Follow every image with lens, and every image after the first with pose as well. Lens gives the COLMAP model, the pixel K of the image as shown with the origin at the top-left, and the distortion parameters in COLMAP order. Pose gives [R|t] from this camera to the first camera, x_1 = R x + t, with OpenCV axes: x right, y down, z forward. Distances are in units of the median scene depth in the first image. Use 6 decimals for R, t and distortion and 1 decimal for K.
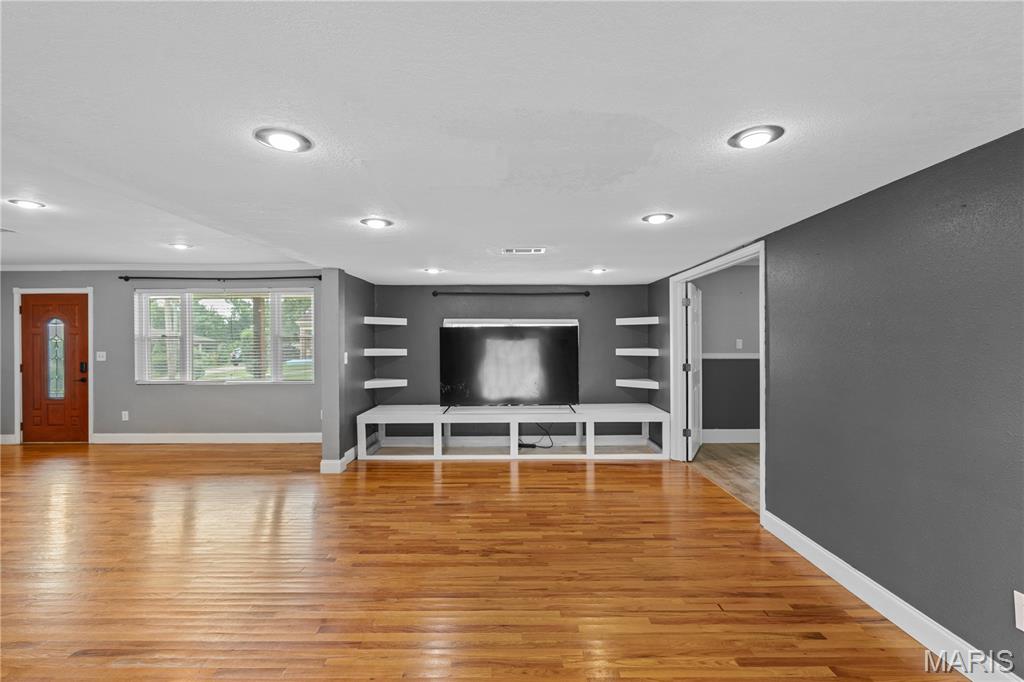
lens RADIAL K [[466.5, 0, 510.8], [0, 466.5, 339.9], [0, 0, 1]] dist [-0.008225, 0.003800]
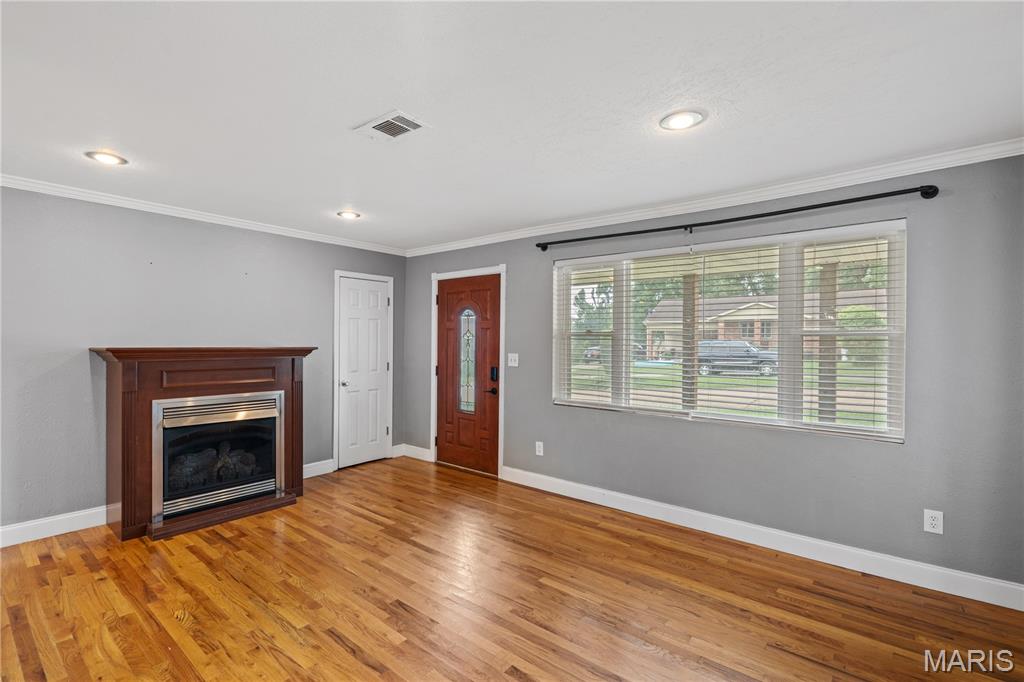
lens RADIAL K [[466.5, 0, 508.2], [0, 466.5, 346.6], [0, 0, 1]] dist [-0.008225, 0.003800]
pose [[0.775548, 0.022451, -0.630889, -0.443961], [-0.015576, 0.999744, 0.016429, 0.003142], [0.631096, -0.002914, 0.775699, 0.447106]]
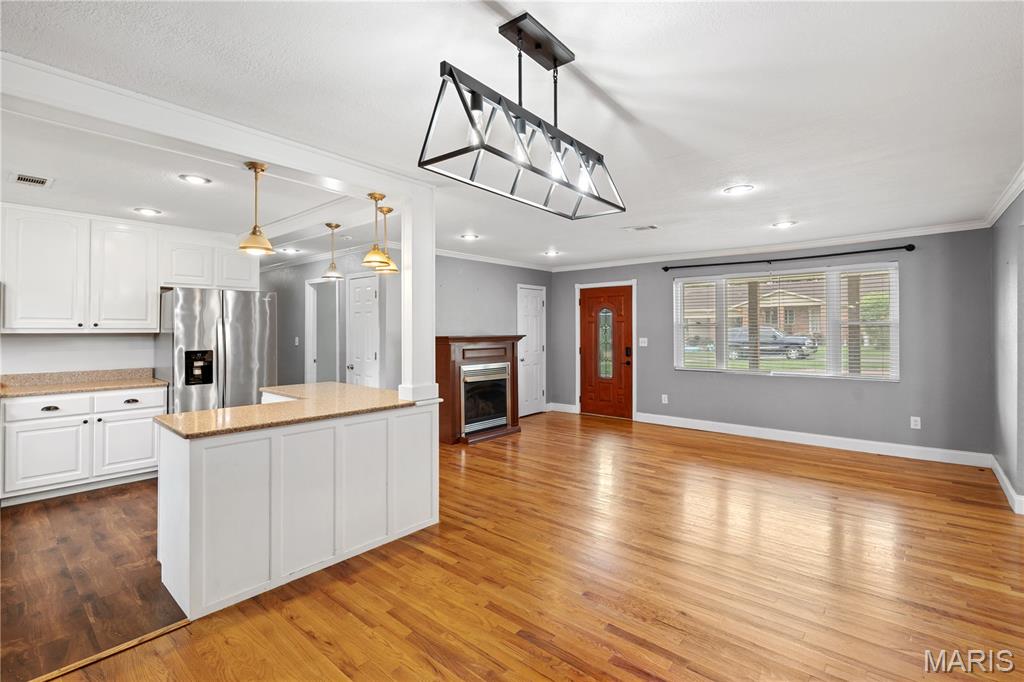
lens RADIAL K [[466.5, 0, 503.0], [0, 466.5, 332.1], [0, 0, 1]] dist [-0.008225, 0.003800]
pose [[0.751878, 0.008496, -0.659248, -0.415261], [-0.003369, 0.999953, 0.009045, 0.002850], [0.659294, -0.004579, 0.751872, -0.039648]]
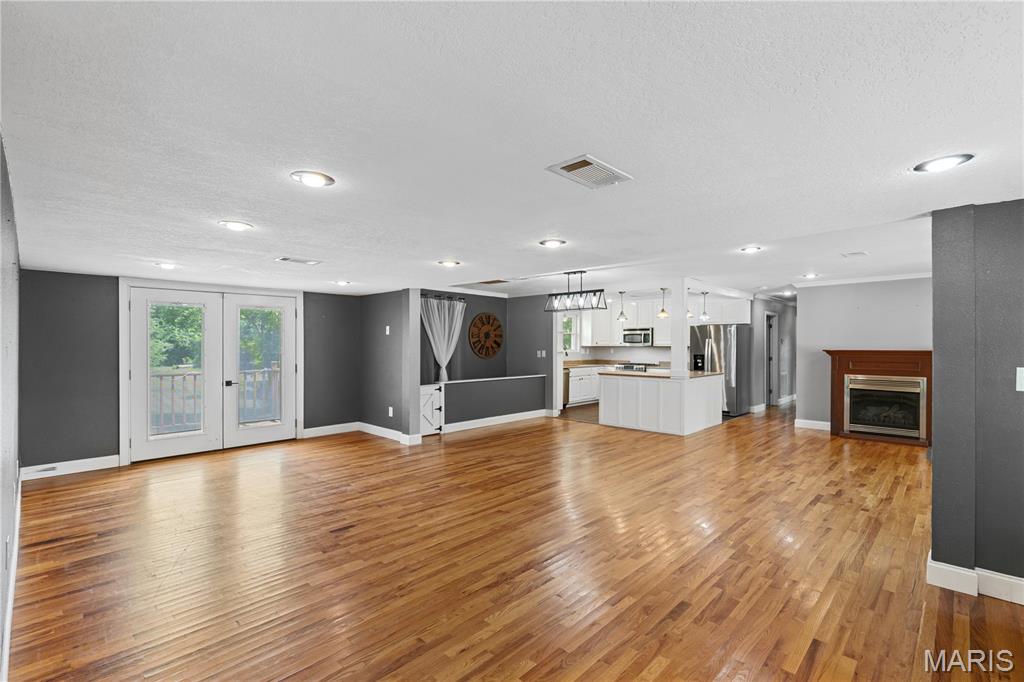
lens RADIAL K [[466.5, 0, 509.7], [0, 466.5, 342.6], [0, 0, 1]] dist [-0.008225, 0.003800]
pose [[-0.694814, 0.000031, -0.719189, 0.290231], [0.001733, 0.999997, -0.001630, 0.001316], [0.719187, -0.002379, -0.694812, 0.800669]]
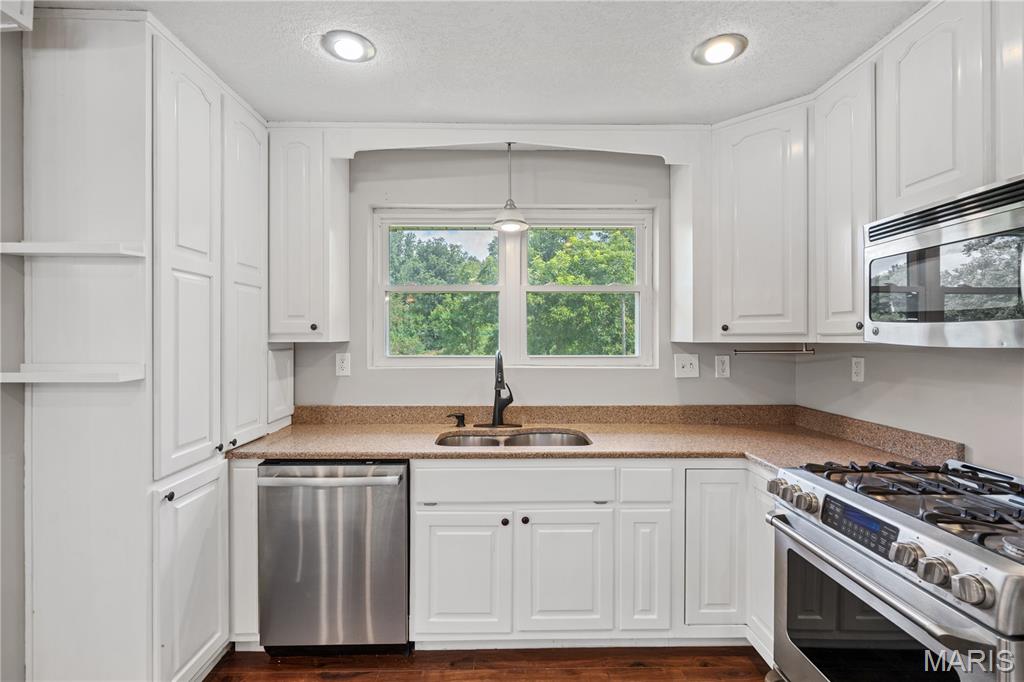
lens RADIAL K [[466.5, 0, 506.2], [0, 466.5, 337.9], [0, 0, 1]] dist [-0.008225, 0.003800]
pose [[-0.999804, 0.003916, -0.019411, -1.096610], [0.003986, 0.999986, -0.003577, 0.008789], [0.019397, -0.003653, -0.999805, 0.124596]]
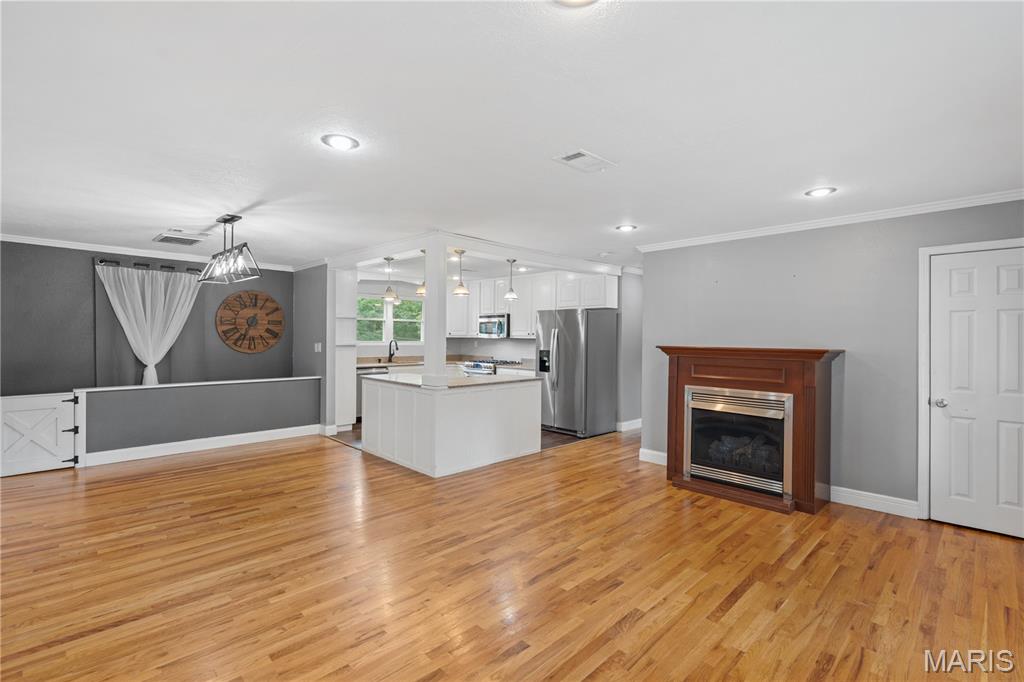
lens RADIAL K [[466.5, 0, 512.6], [0, 466.5, 338.1], [0, 0, 1]] dist [-0.008225, 0.003800]
pose [[-0.705961, 0.000617, -0.708251, -0.392632], [-0.005840, 0.999961, 0.006692, 0.003282], [0.708227, 0.008861, -0.705929, 0.918426]]
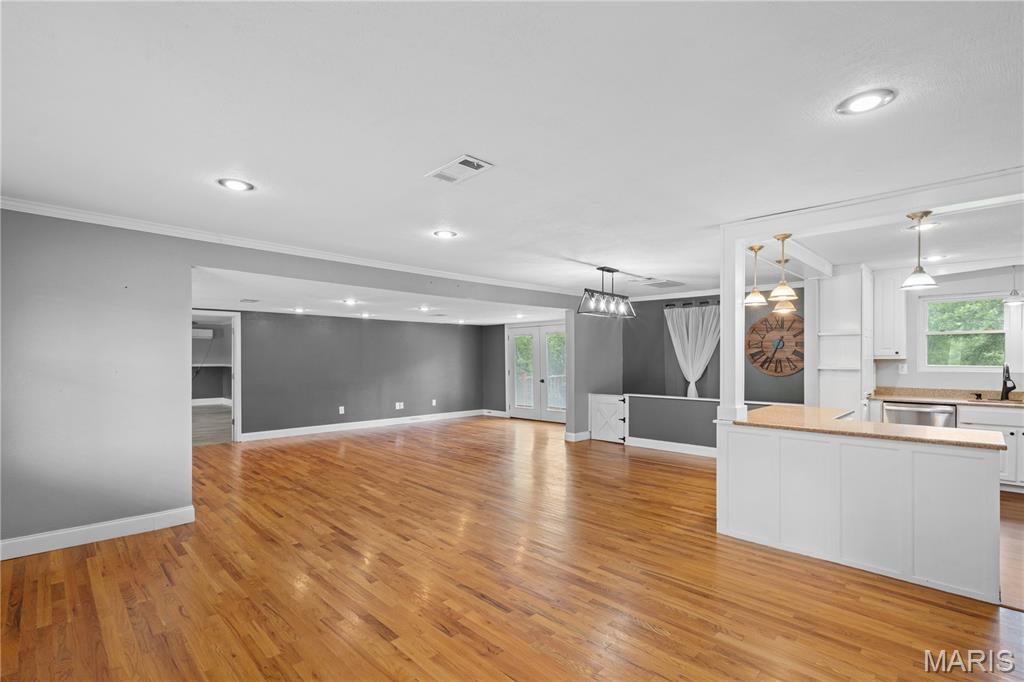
lens RADIAL K [[466.5, 0, 504.9], [0, 466.5, 358.9], [0, 0, 1]] dist [-0.008225, 0.003800]
pose [[-0.707128, 0.002197, 0.707082, -1.052875], [0.003690, 0.999993, 0.000583, 0.006782], [-0.707076, 0.003022, -0.707131, 0.923701]]
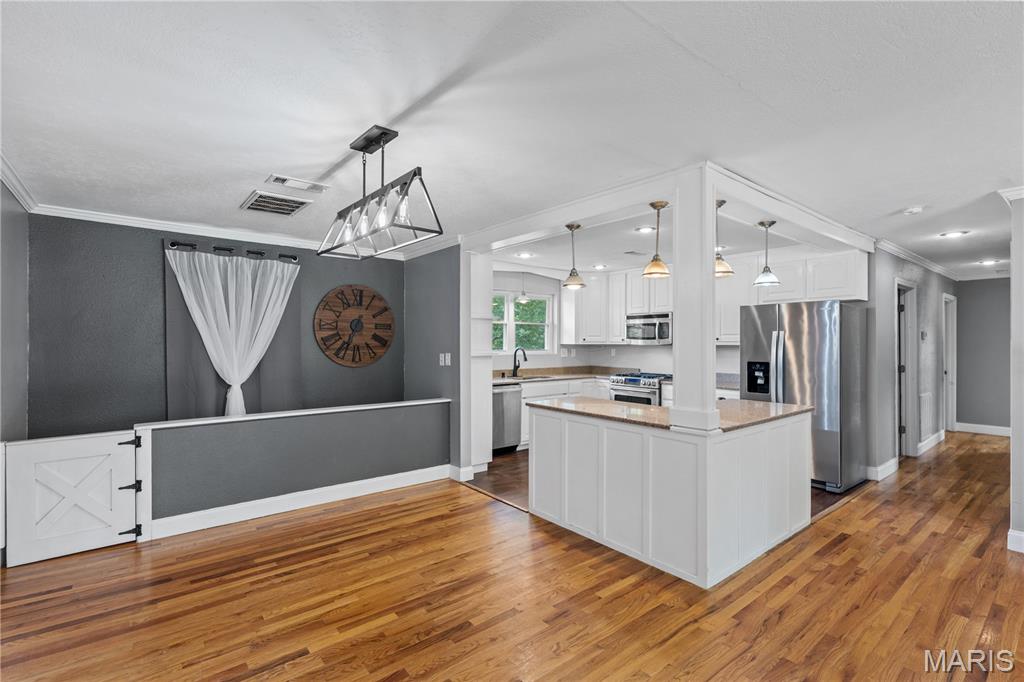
lens RADIAL K [[466.5, 0, 509.0], [0, 466.5, 342.2], [0, 0, 1]] dist [-0.008225, 0.003800]
pose [[-0.778058, 0.003261, -0.628184, -0.423793], [0.002381, 0.999995, 0.002242, 0.003880], [0.628188, 0.000249, -0.778062, 0.530708]]
